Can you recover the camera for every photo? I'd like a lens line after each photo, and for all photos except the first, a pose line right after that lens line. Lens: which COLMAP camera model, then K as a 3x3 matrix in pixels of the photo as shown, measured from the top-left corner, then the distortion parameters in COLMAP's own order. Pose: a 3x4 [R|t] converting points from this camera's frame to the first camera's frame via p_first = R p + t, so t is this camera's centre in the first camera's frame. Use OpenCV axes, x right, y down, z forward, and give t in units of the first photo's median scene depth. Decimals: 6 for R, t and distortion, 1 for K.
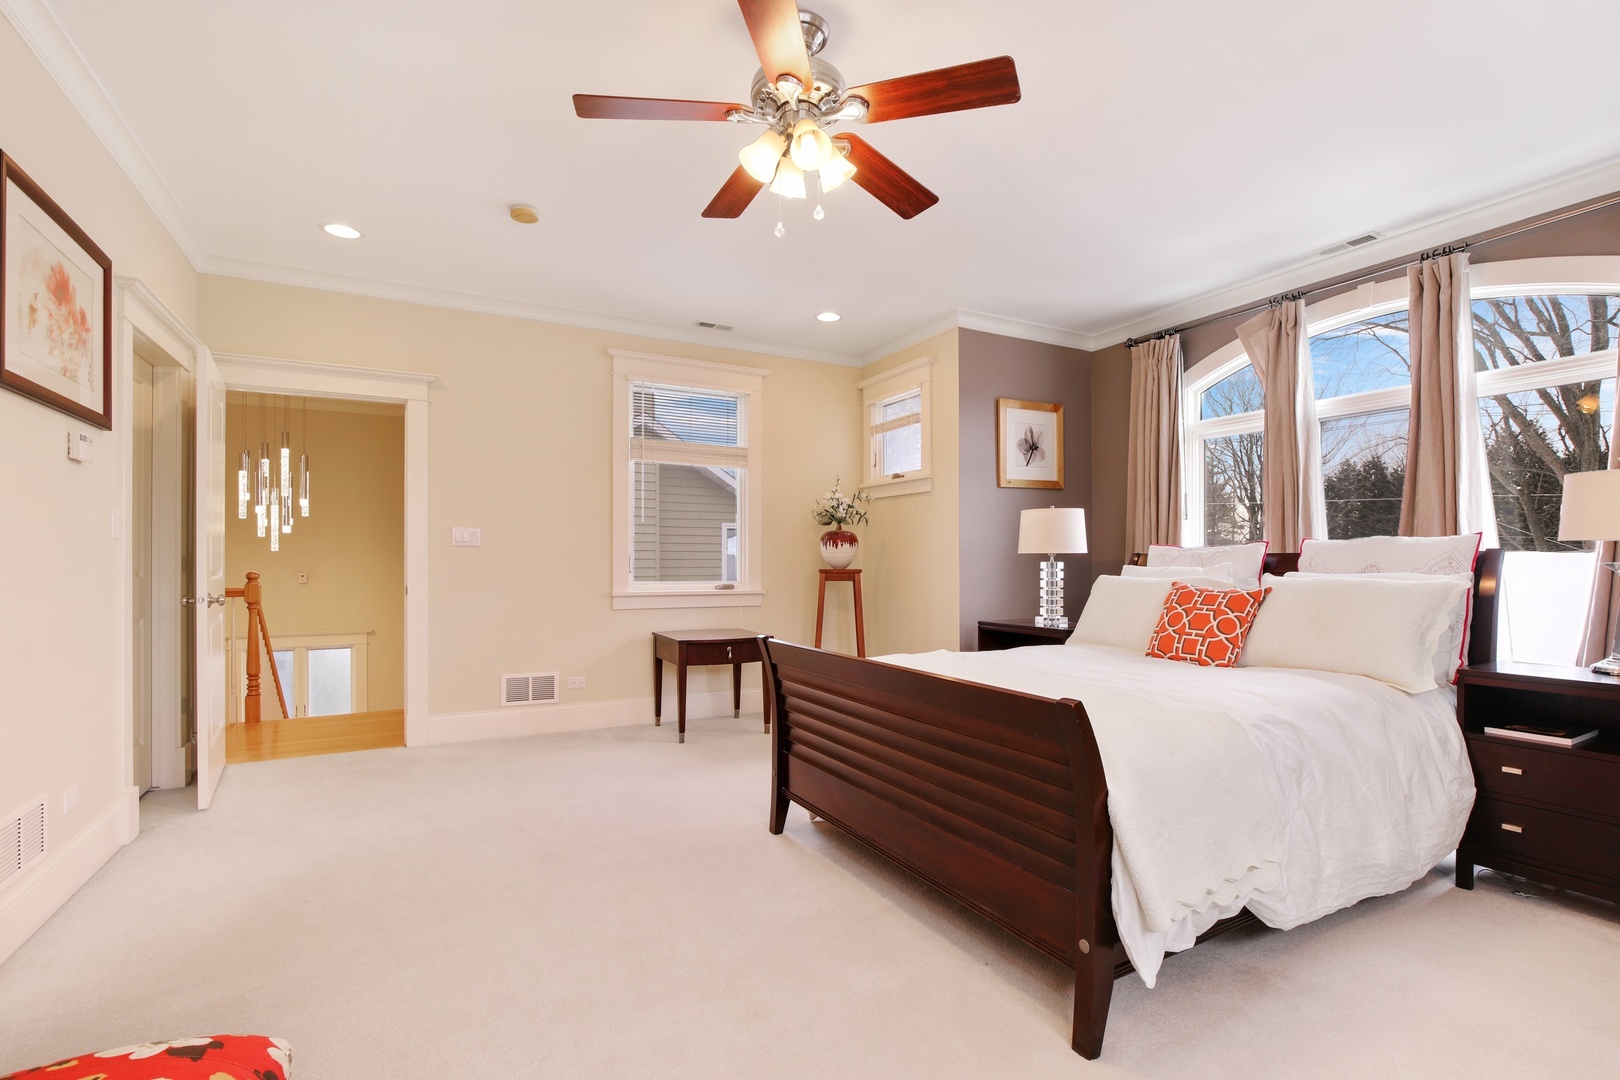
lens RADIAL K [[745.6, 0, 816.5], [0, 745.6, 555.9], [0, 0, 1]] dist [-0.018169, 0.002660]
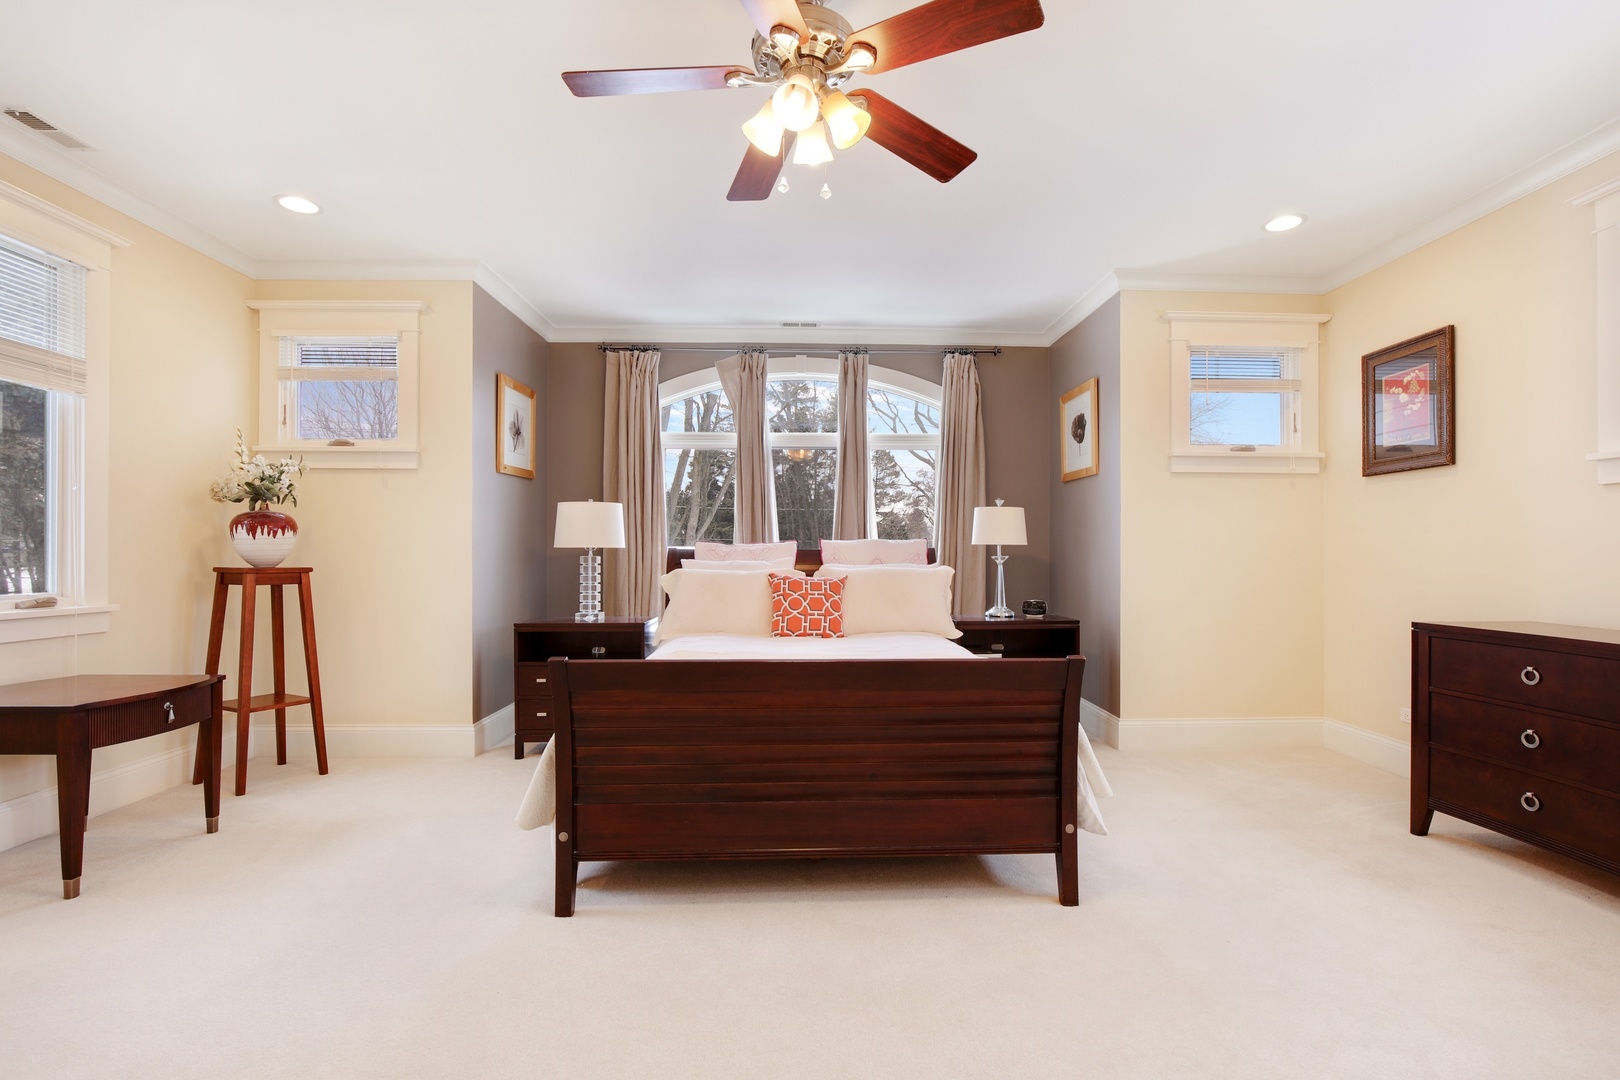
lens RADIAL K [[745.6, 0, 817.2], [0, 745.6, 541.8], [0, 0, 1]] dist [-0.018169, 0.002660]
pose [[0.456442, 0.012660, 0.889663, -0.396184], [-0.005783, 0.999920, -0.011262, -0.001799], [-0.889735, -0.000004, 0.456478, 0.272152]]
